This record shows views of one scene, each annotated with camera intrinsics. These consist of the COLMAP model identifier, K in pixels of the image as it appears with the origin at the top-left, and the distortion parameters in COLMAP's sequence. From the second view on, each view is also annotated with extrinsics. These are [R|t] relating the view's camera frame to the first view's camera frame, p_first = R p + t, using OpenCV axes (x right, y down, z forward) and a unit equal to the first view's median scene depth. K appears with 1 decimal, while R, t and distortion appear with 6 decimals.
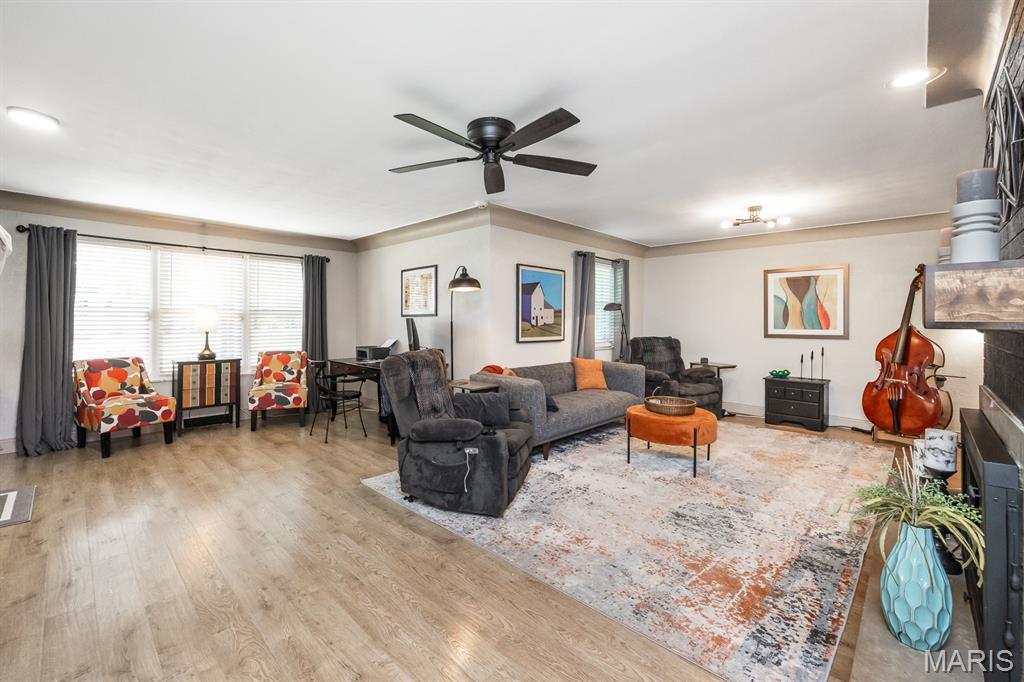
lens RADIAL K [[440.7, 0, 513.2], [0, 440.7, 324.4], [0, 0, 1]] dist [-0.001884, -0.000546]
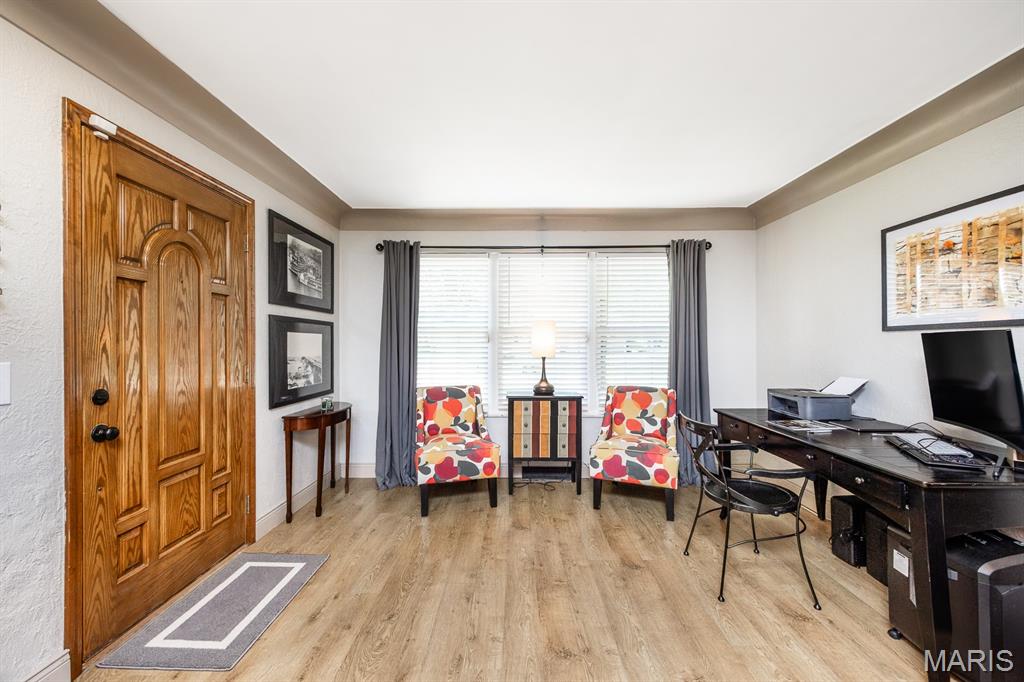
lens RADIAL K [[391.3, 0, 495.2], [0, 391.3, 341.7], [0, 0, 1]] dist [-0.001596, -0.000209]
pose [[0.651166, -0.007481, -0.758898, -0.246377], [-0.001870, 0.999933, -0.011462, -0.001518], [0.758933, 0.008883, 0.651108, 0.509071]]
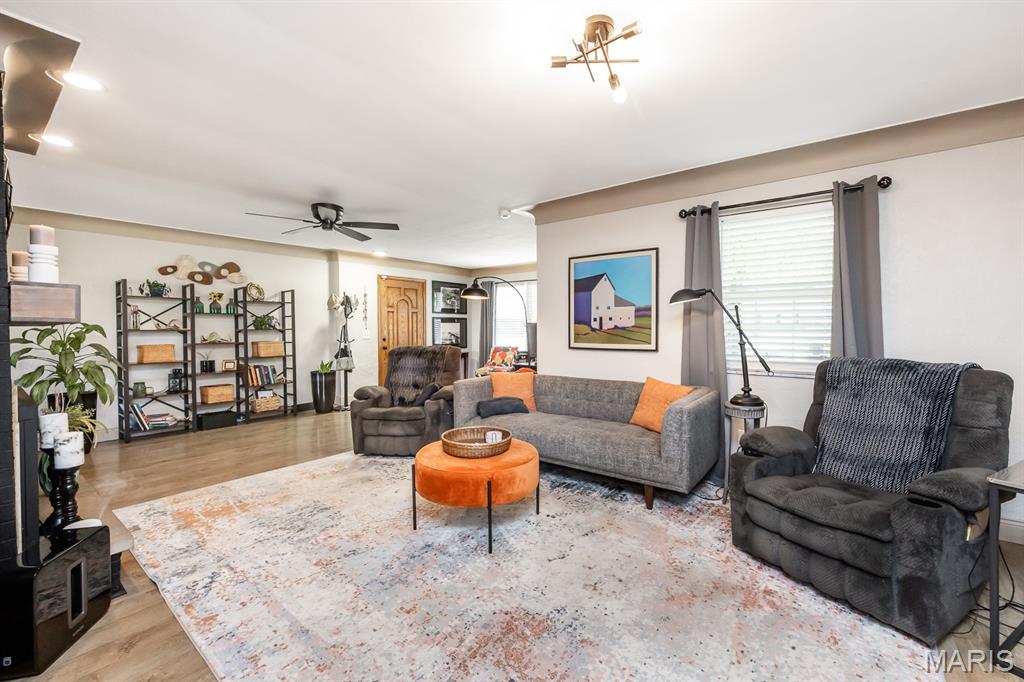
lens RADIAL K [[424.7, 0, 512.0], [0, 424.7, 341.0], [0, 0, 1]] dist [-0.001992, -0.000291]
pose [[0.087985, 0.026525, -0.995769, 0.808594], [-0.000397, 0.999646, 0.026594, 0.004019], [0.996122, -0.001944, 0.087964, 0.780104]]
